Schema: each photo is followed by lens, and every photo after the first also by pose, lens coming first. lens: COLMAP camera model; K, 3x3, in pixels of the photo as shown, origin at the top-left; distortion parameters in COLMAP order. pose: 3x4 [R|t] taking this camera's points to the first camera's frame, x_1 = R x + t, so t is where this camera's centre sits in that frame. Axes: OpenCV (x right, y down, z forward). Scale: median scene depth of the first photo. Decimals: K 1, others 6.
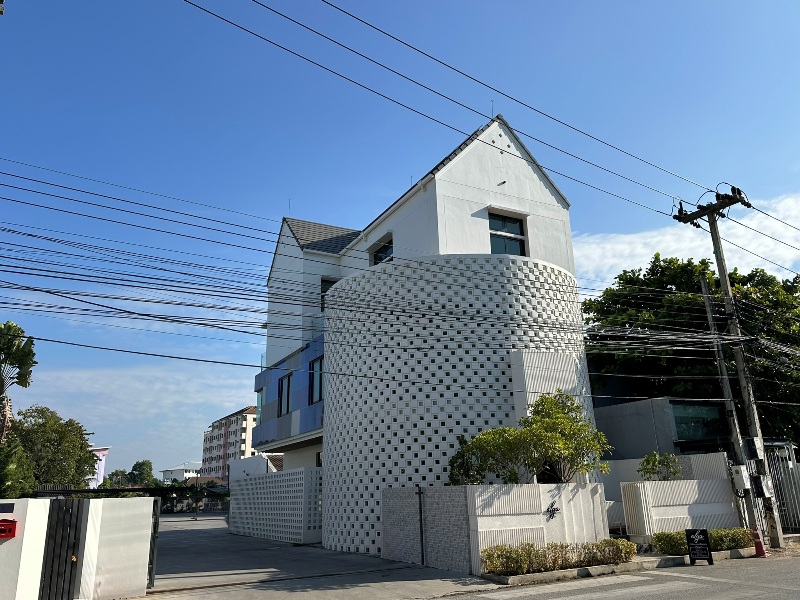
lens RADIAL K [[625.3, 0, 398.9], [0, 625.3, 312.5], [0, 0, 1]] dist [0.165583, -0.280485]
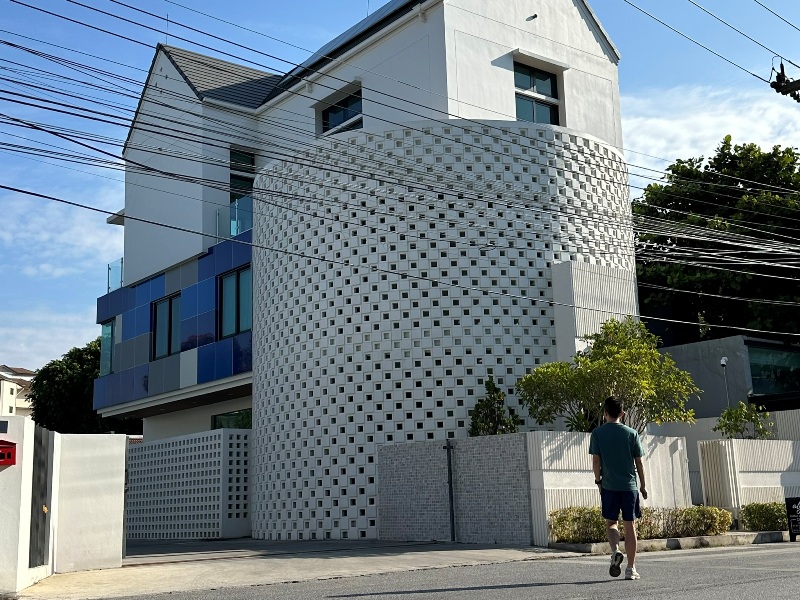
lens RADIAL K [[1029.0, 0, 400.0], [0, 1029.0, 300.0], [0, 0, 1]] dist [0.237832, -0.597448]
pose [[0.986869, 0.031917, 0.158337, -0.163176], [-0.043550, 0.996557, 0.070554, 0.026287], [-0.155540, -0.076523, 0.984861, -0.113624]]
